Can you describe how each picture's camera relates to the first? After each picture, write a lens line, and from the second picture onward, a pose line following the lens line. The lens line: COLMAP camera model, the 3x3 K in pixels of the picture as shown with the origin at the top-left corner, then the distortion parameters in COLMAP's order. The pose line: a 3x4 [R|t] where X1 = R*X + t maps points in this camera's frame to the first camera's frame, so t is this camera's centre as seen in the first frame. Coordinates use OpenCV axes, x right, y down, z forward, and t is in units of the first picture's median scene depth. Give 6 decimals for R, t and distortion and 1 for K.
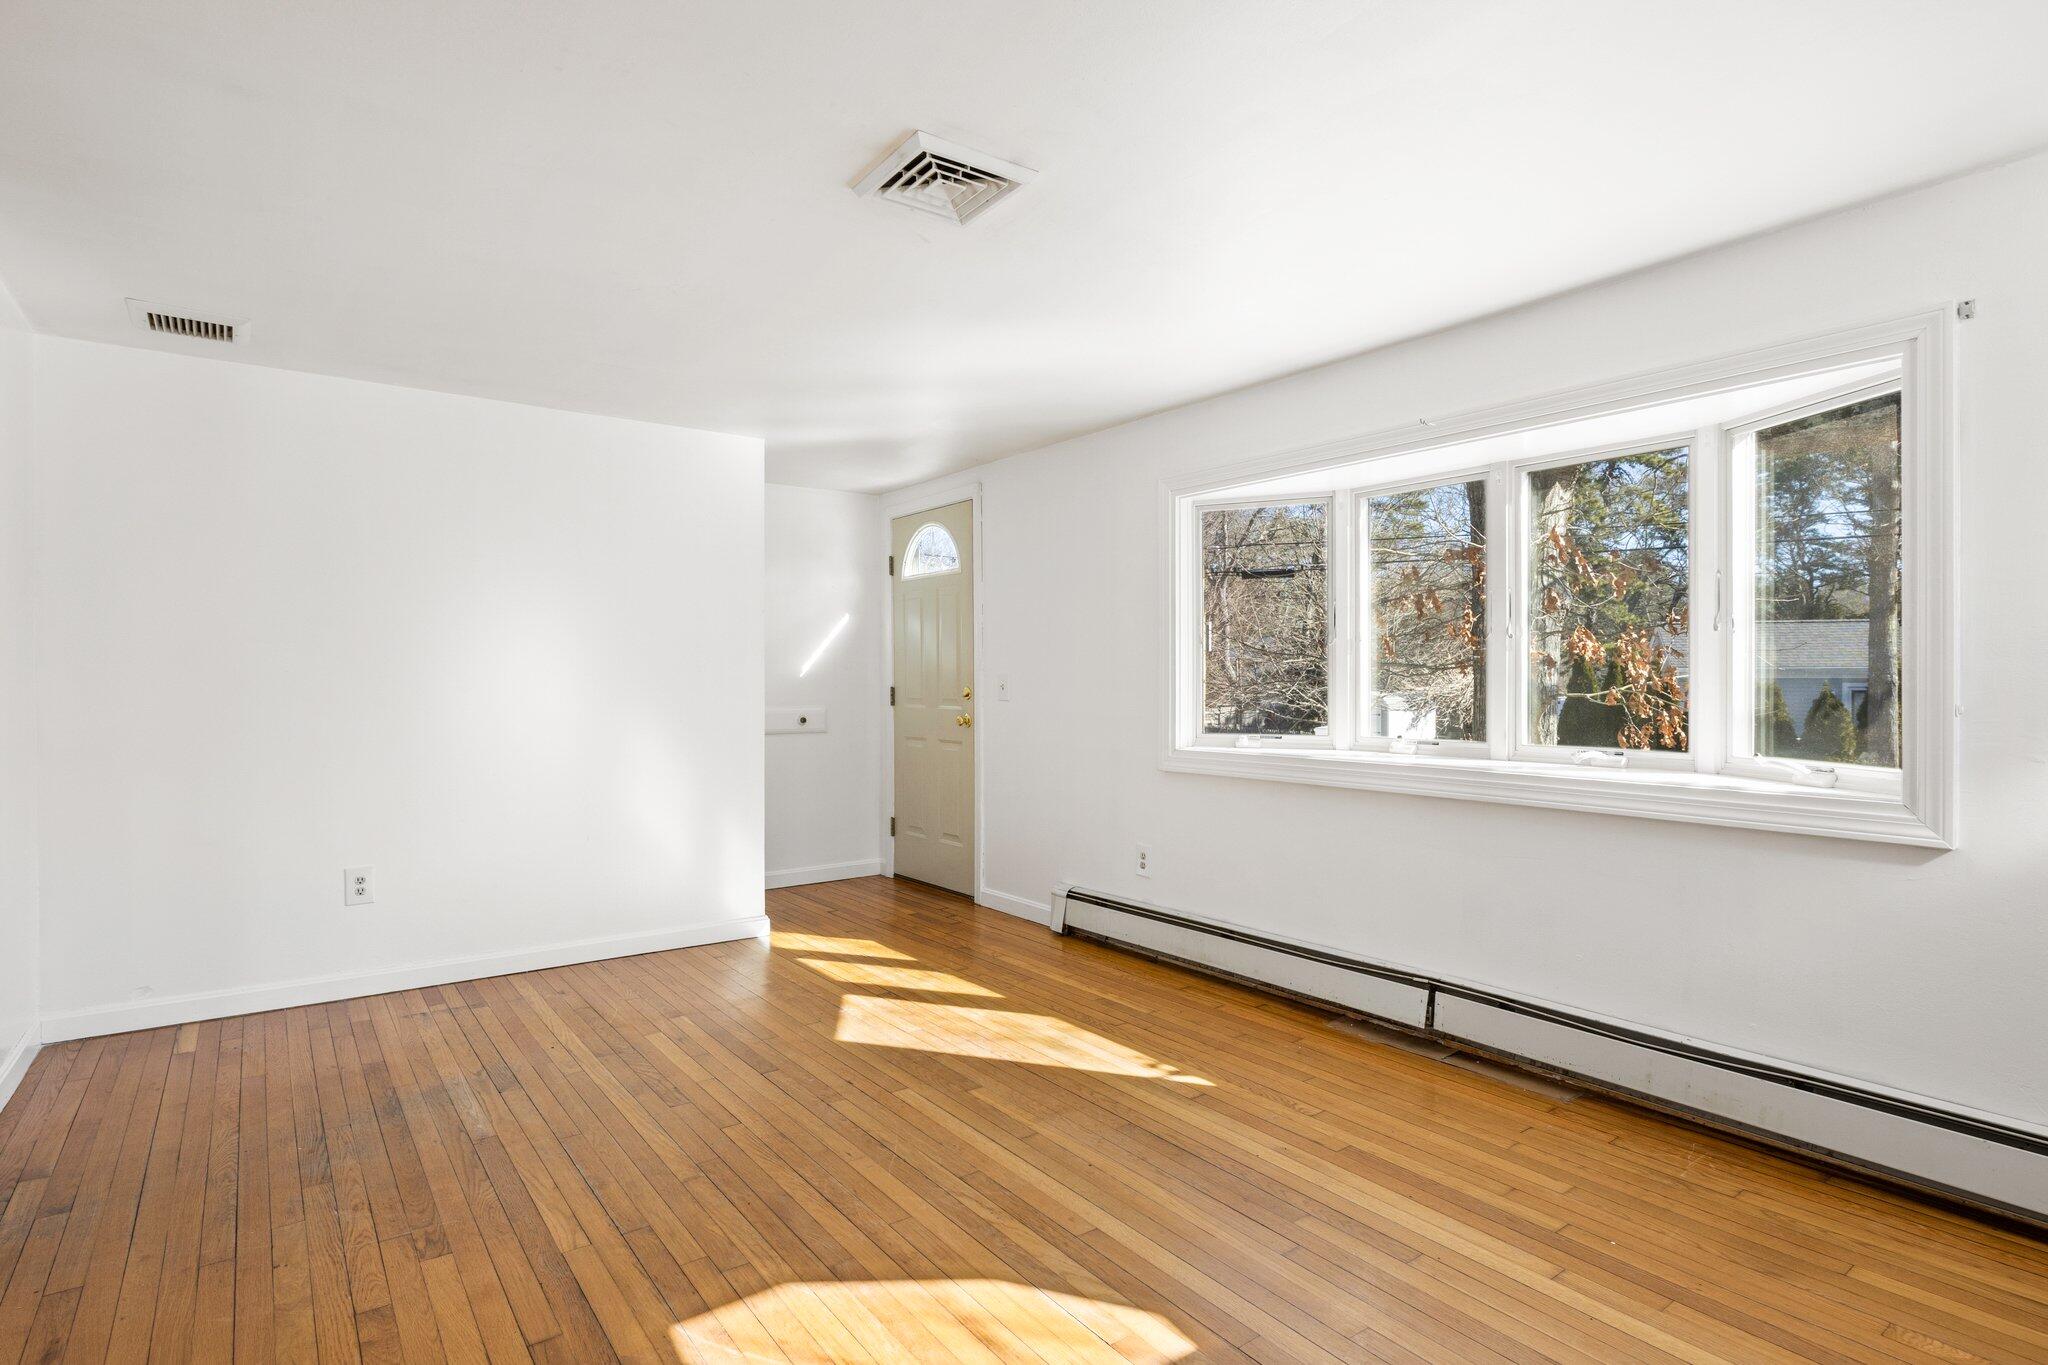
lens RADIAL K [[995.2, 0, 1009.4], [0, 995.2, 681.5], [0, 0, 1]] dist [-0.018947, -0.000712]
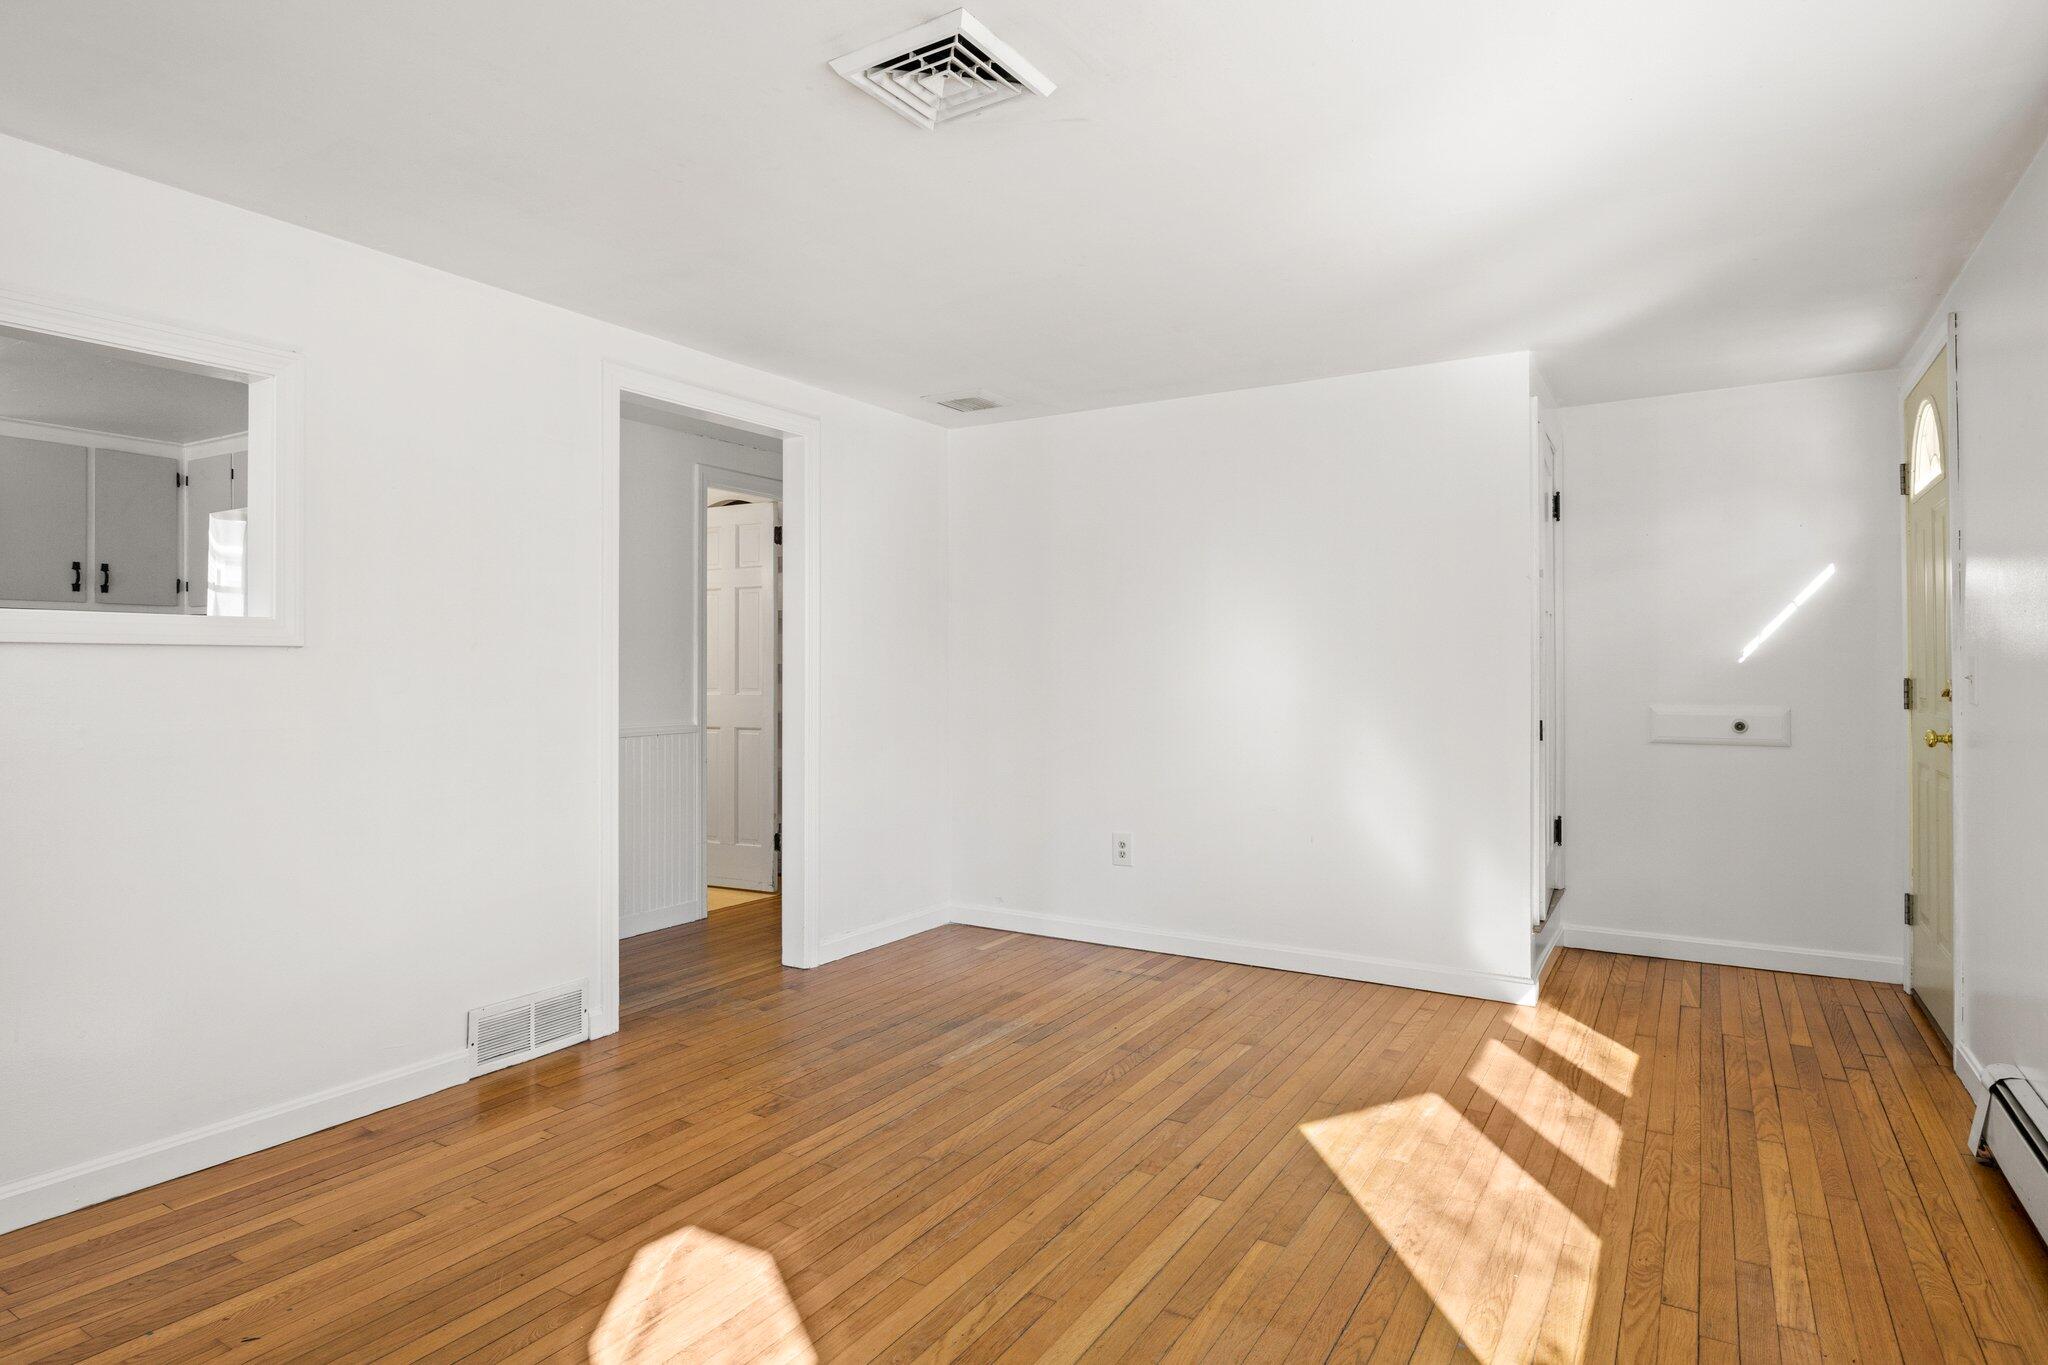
lens RADIAL K [[1090.3, 0, 1008.3], [0, 1090.3, 673.9], [0, 0, 1]] dist [-0.014918, 0.003204]
pose [[0.395908, 0.003323, -0.918284, 0.529868], [-0.002279, 0.999994, 0.002636, 0.002557], [0.918287, 0.001049, 0.395913, 0.459273]]
